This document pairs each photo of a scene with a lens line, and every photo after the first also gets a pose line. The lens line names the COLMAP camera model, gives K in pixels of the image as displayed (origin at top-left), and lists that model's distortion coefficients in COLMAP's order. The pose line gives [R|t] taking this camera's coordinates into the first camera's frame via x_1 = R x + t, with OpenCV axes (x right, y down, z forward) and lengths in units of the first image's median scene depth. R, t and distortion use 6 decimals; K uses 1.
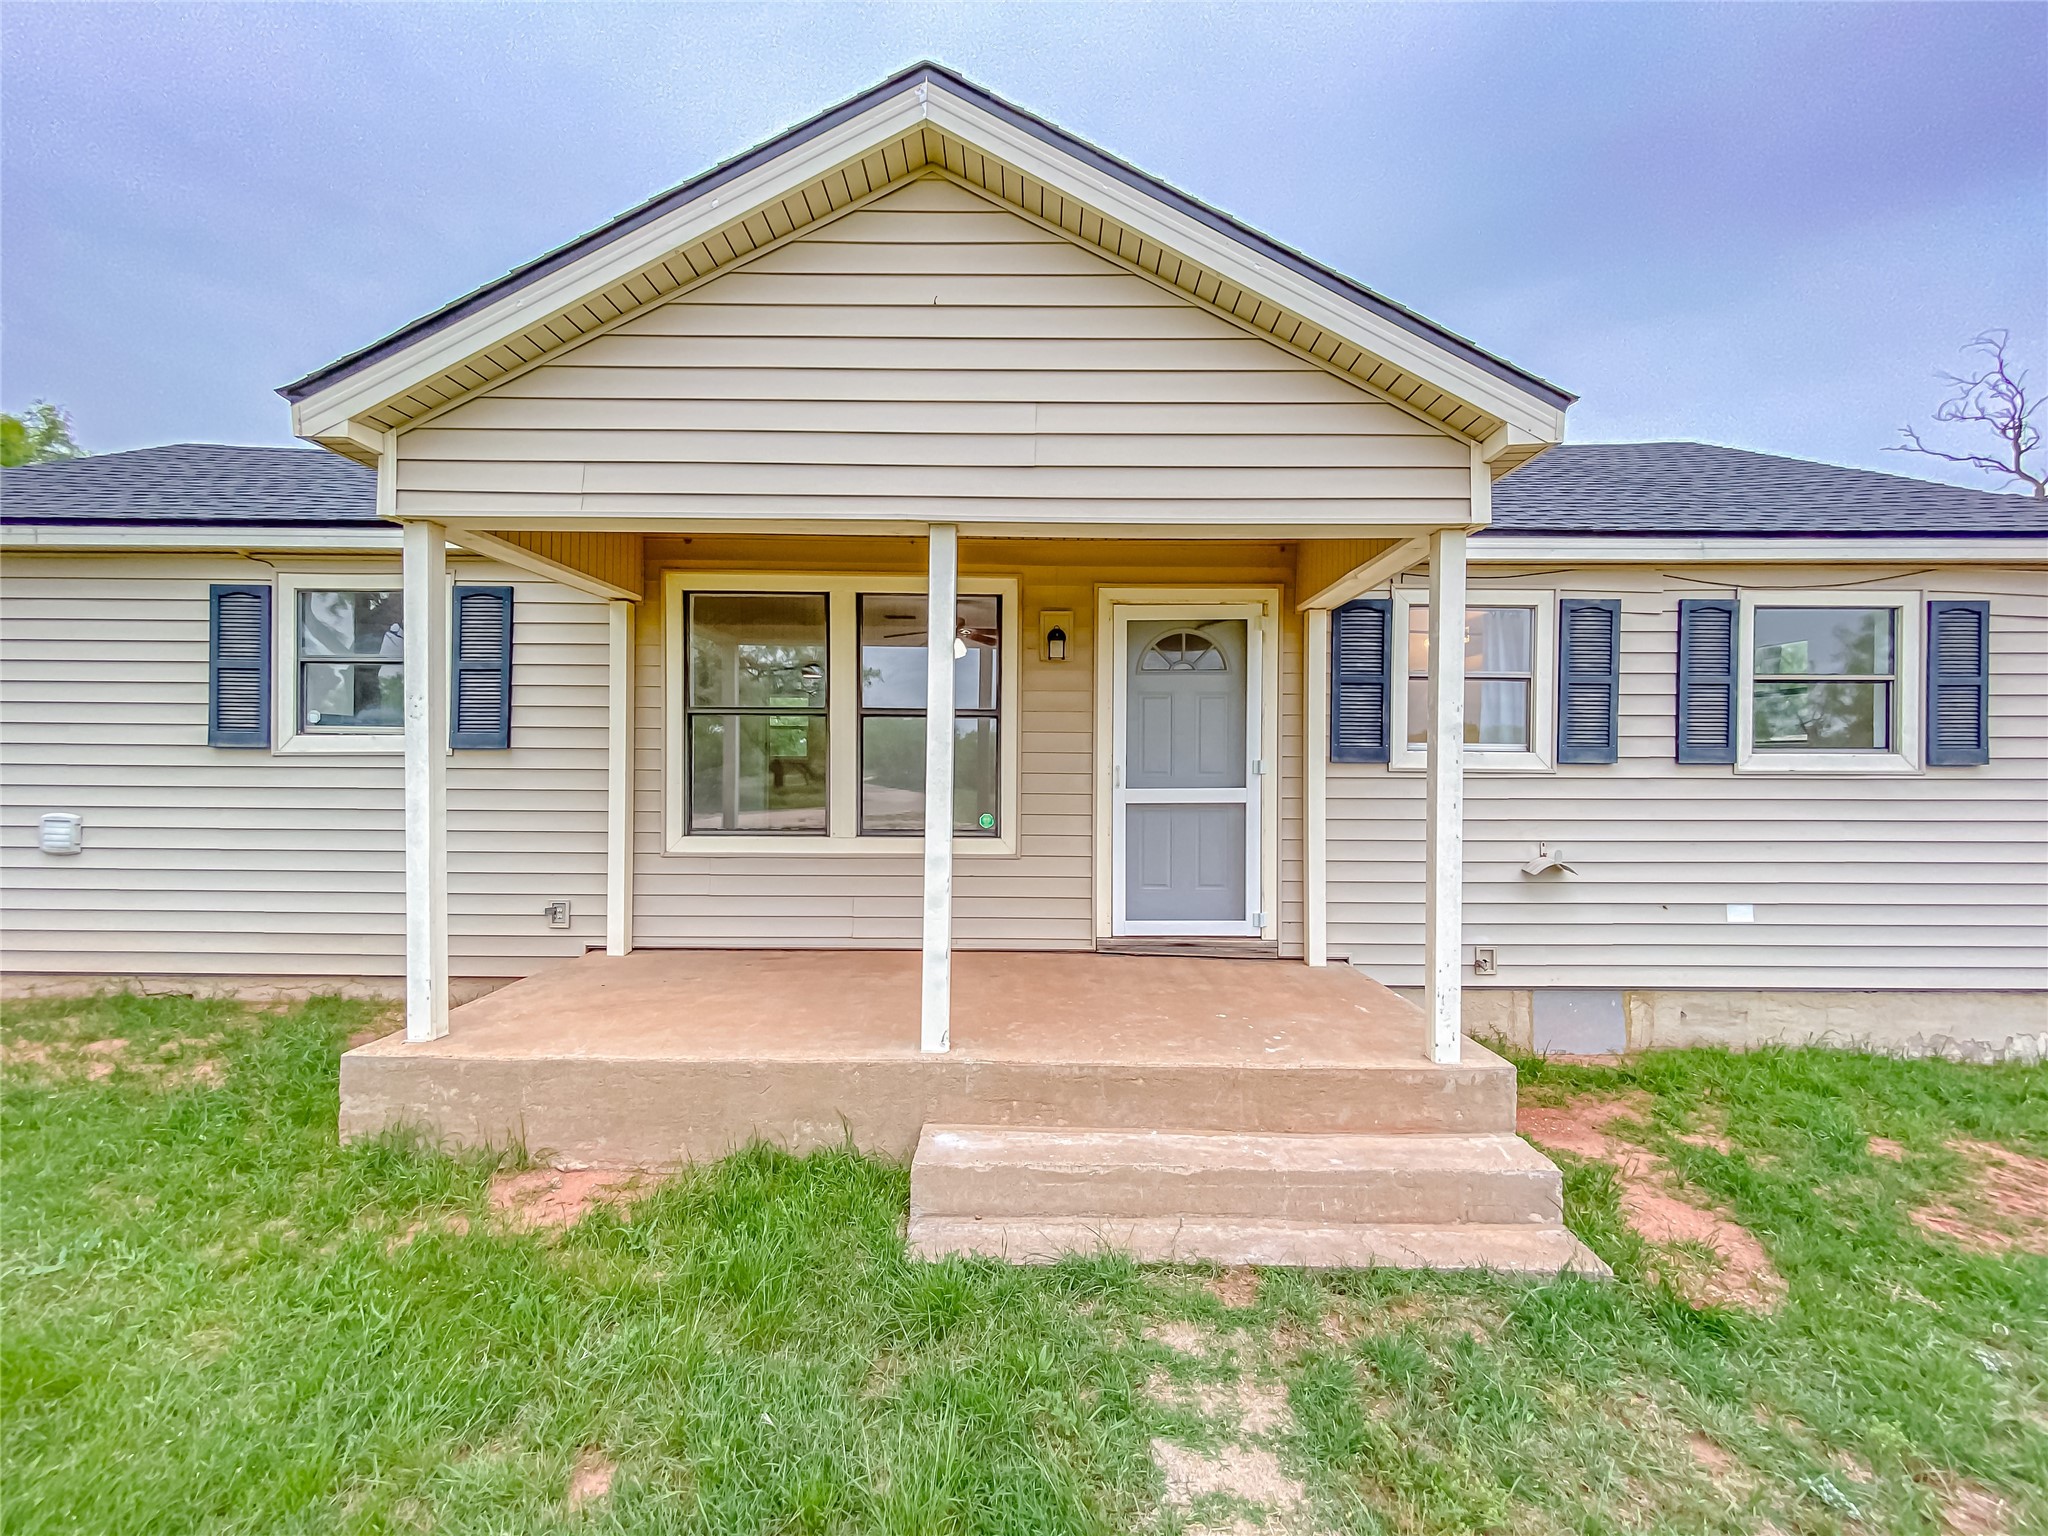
lens RADIAL K [[830.2, 0, 1032.1], [0, 830.2, 773.2], [0, 0, 1]] dist [-0.003679, -0.000590]
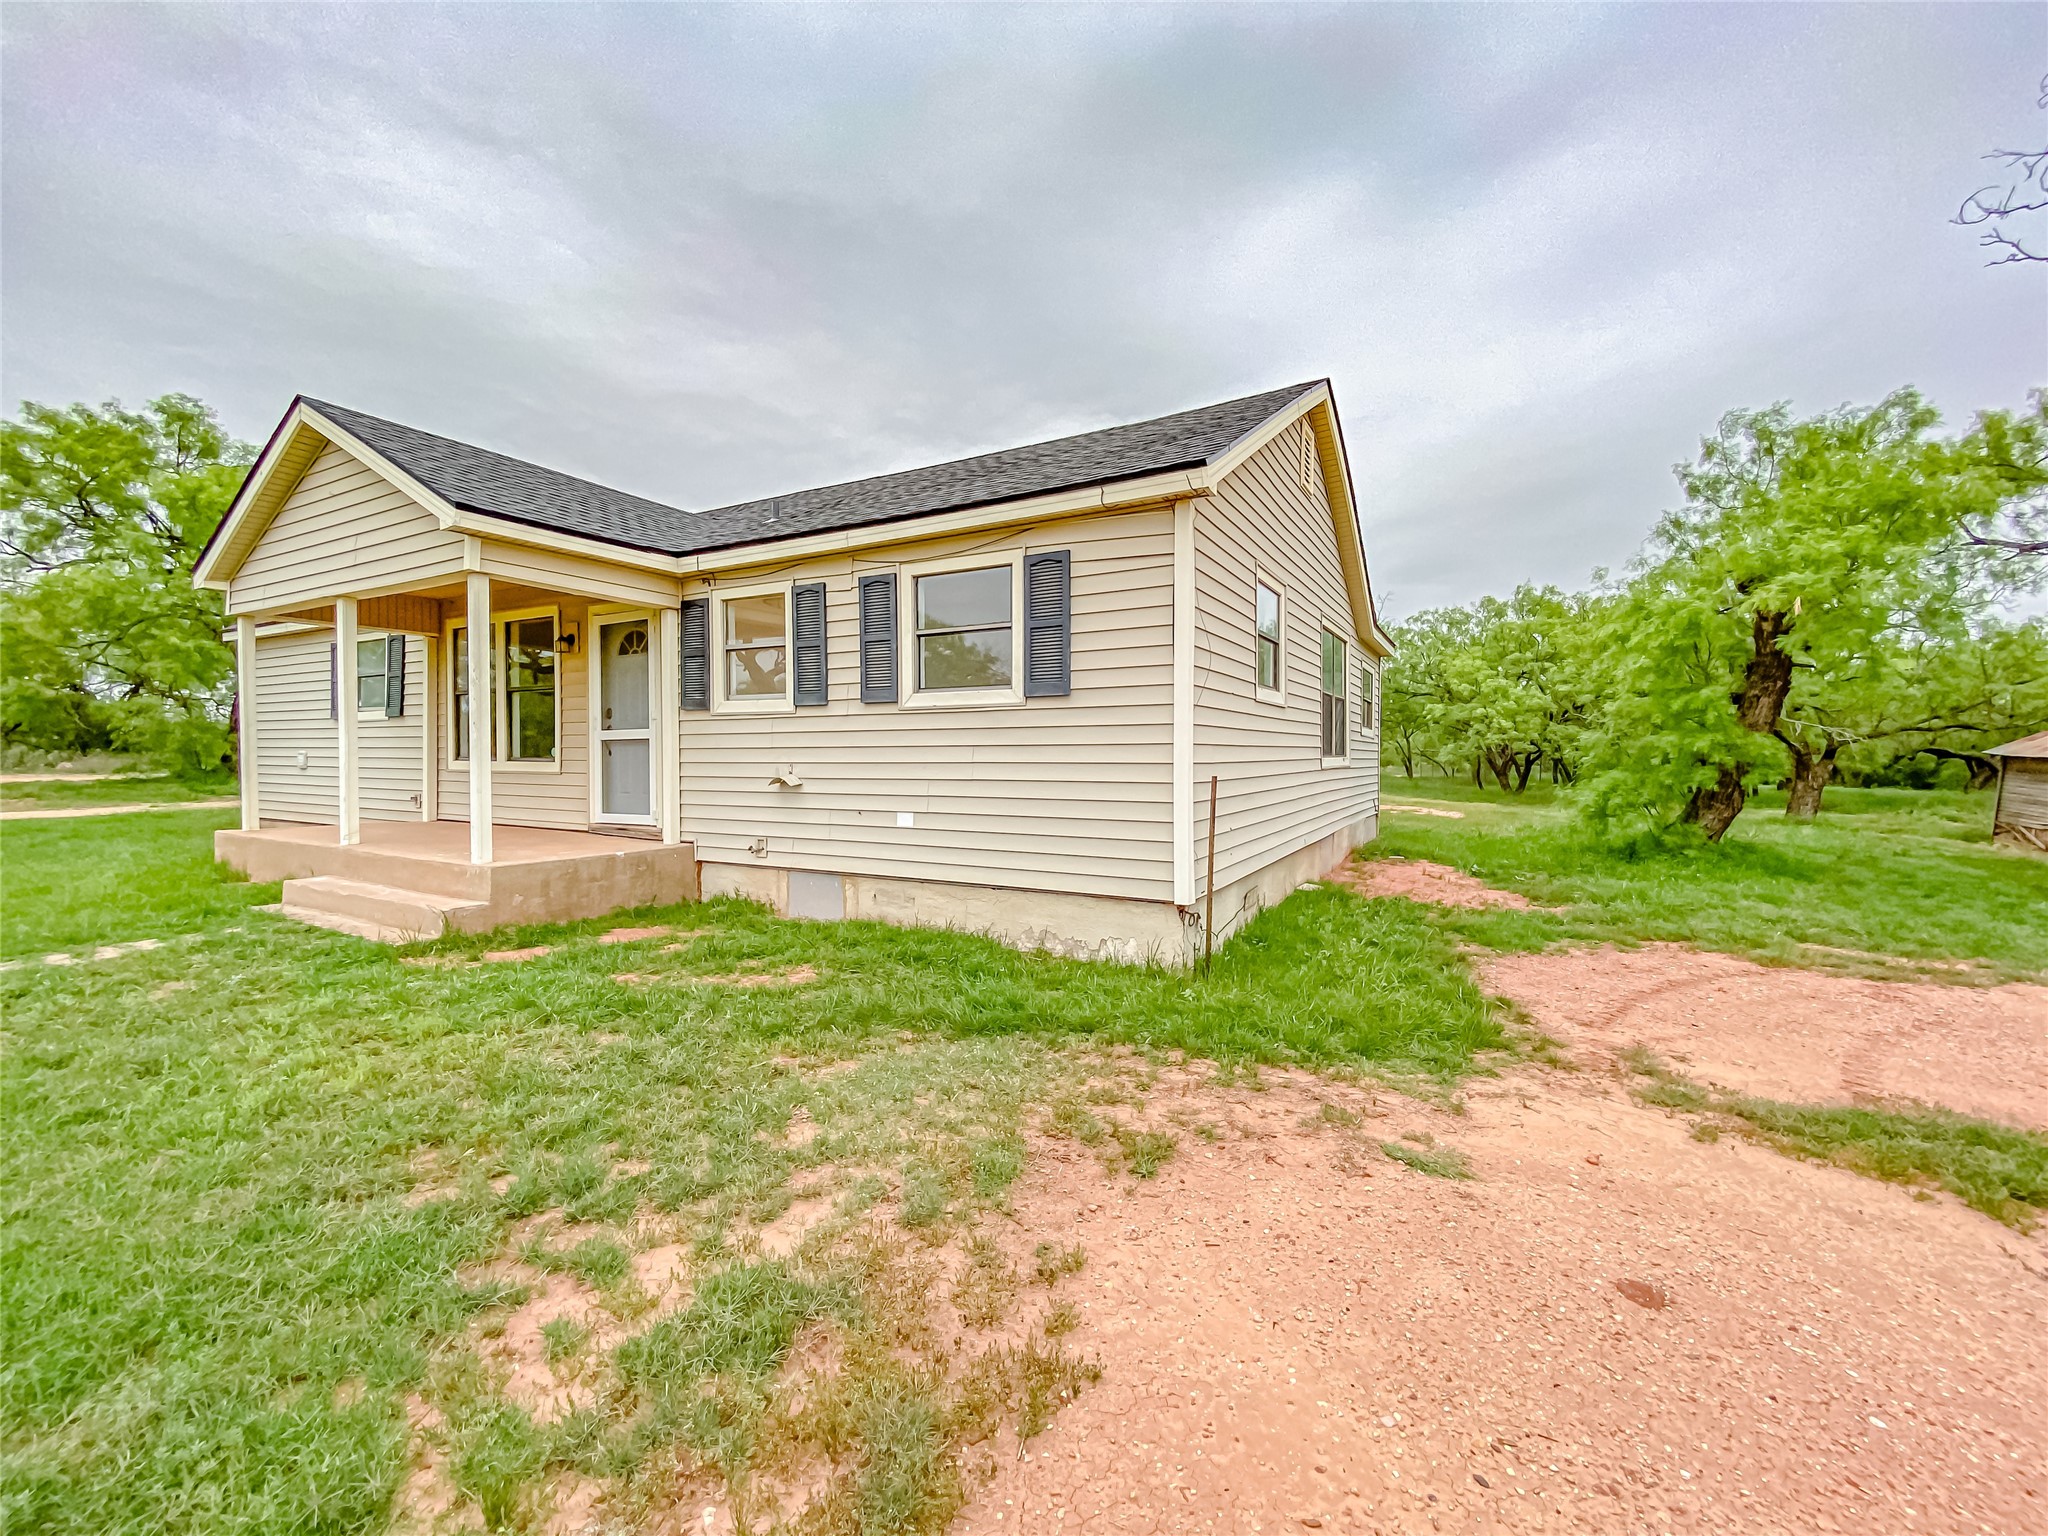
lens RADIAL K [[830.2, 0, 1018.0], [0, 830.2, 773.1], [0, 0, 1]] dist [-0.003679, -0.000590]
pose [[0.880427, 0.006901, -0.474131, 1.612259], [0.000848, 0.999870, 0.016128, 0.077477], [0.474180, -0.014602, 0.880307, -0.038260]]
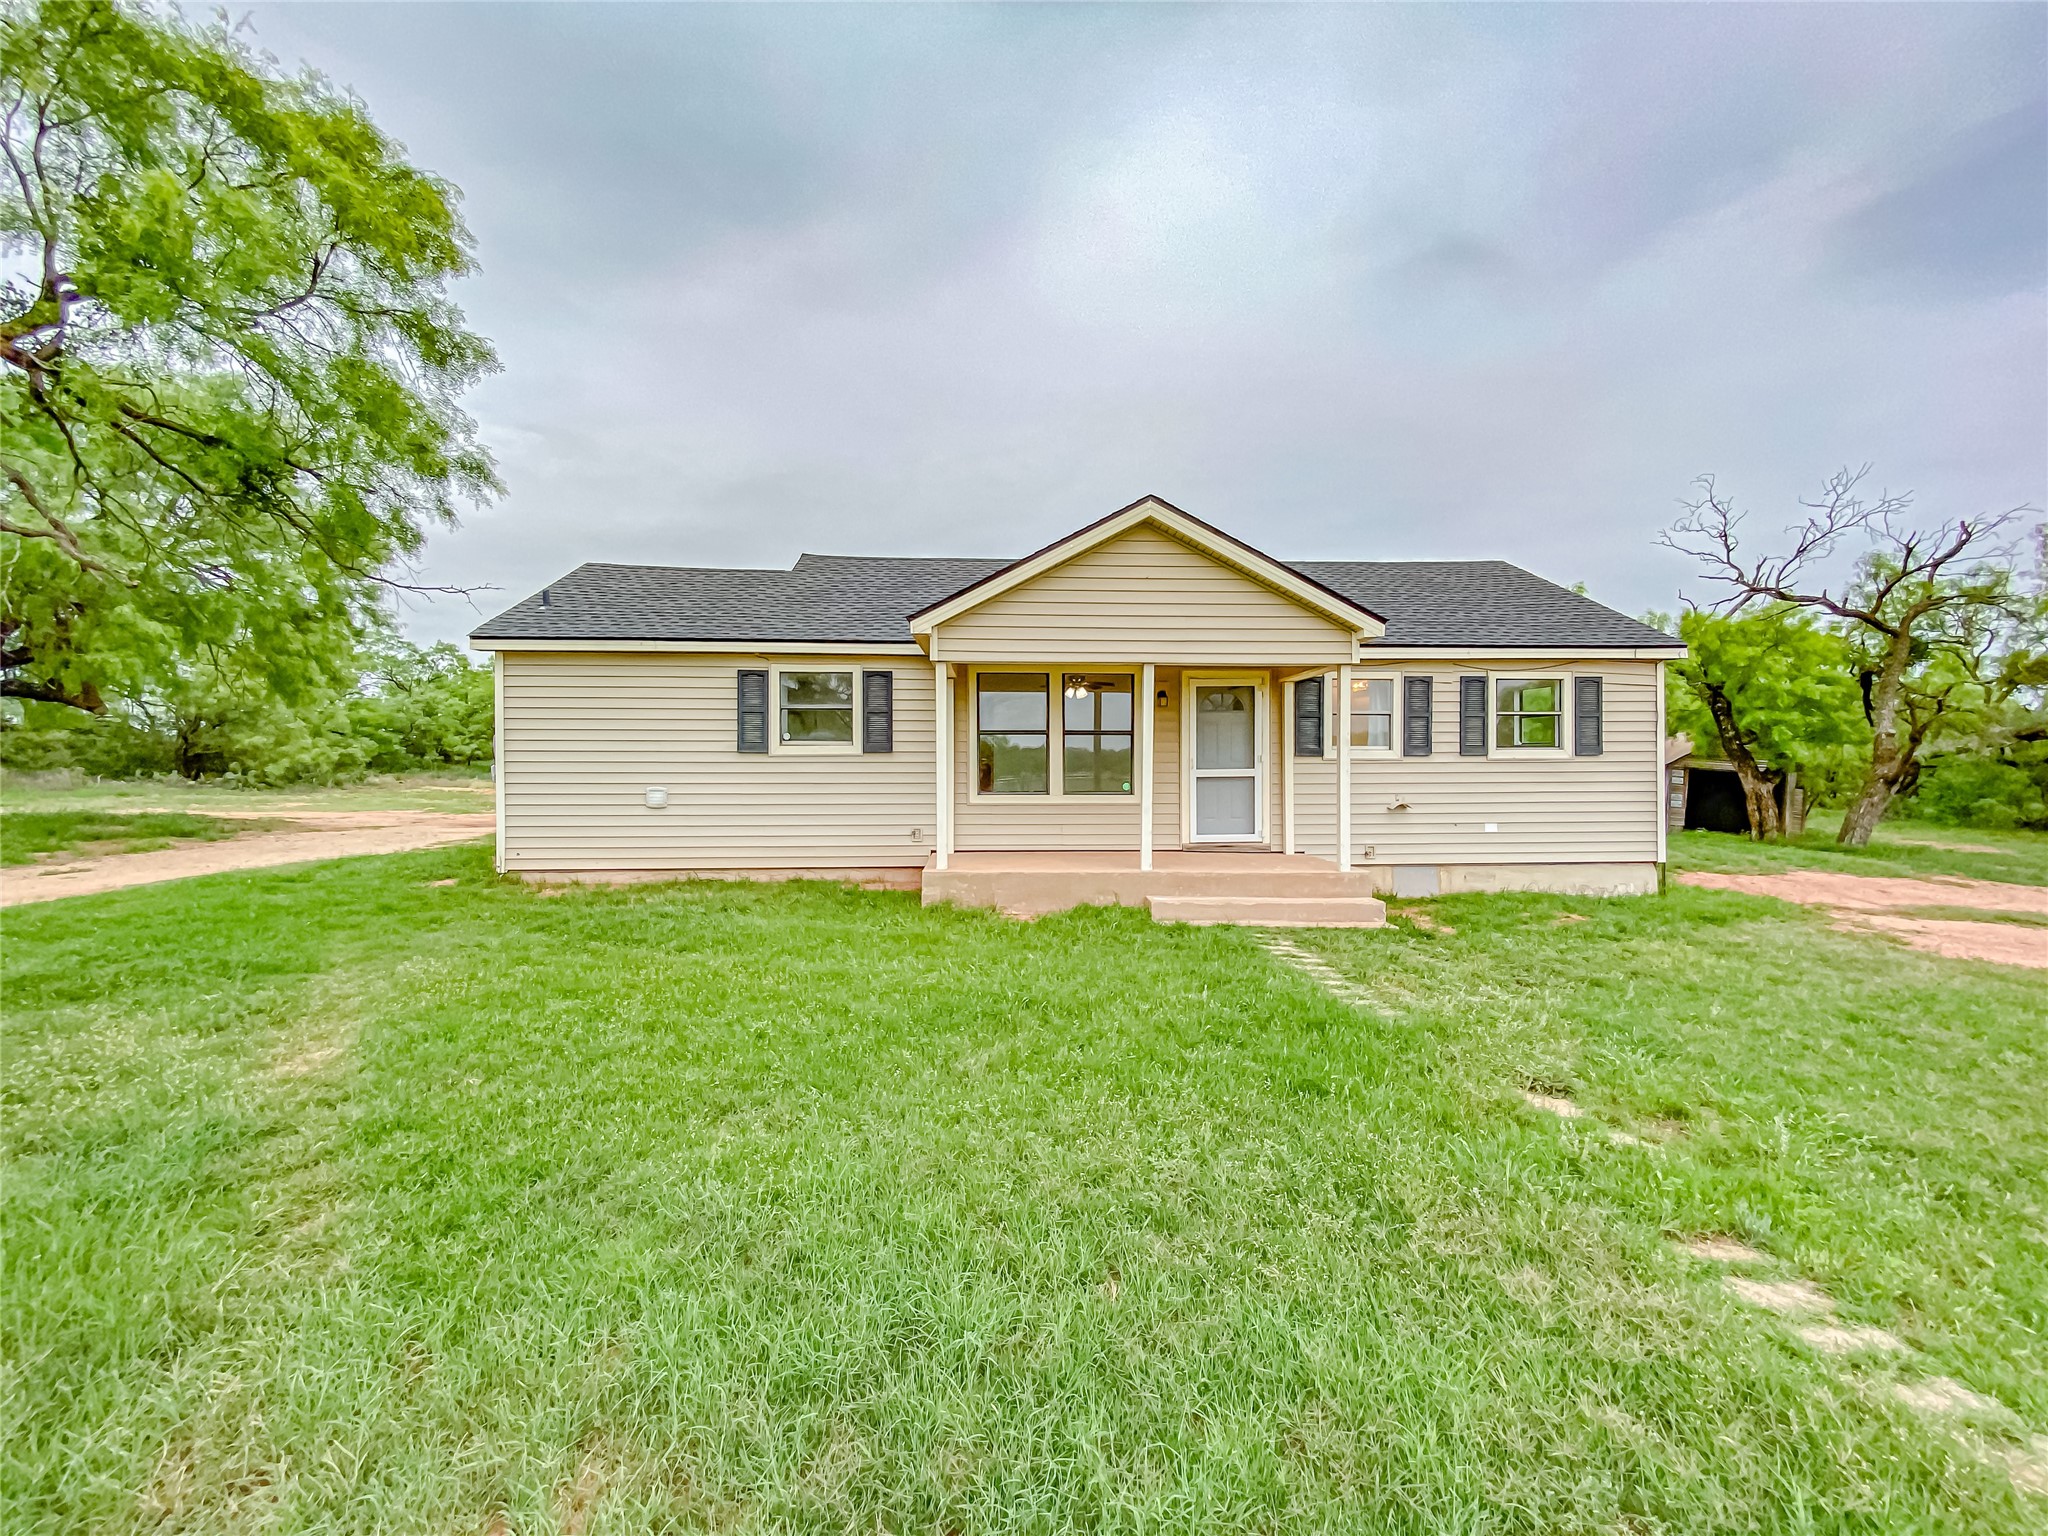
lens RADIAL K [[830.2, 0, 1025.4], [0, 830.2, 777.9], [0, 0, 1]] dist [-0.003679, -0.000590]
pose [[0.998665, -0.008765, 0.050911, -0.411736], [0.008788, 0.999961, -0.000223, 0.036135], [-0.050907, 0.000670, 0.998703, -1.013193]]
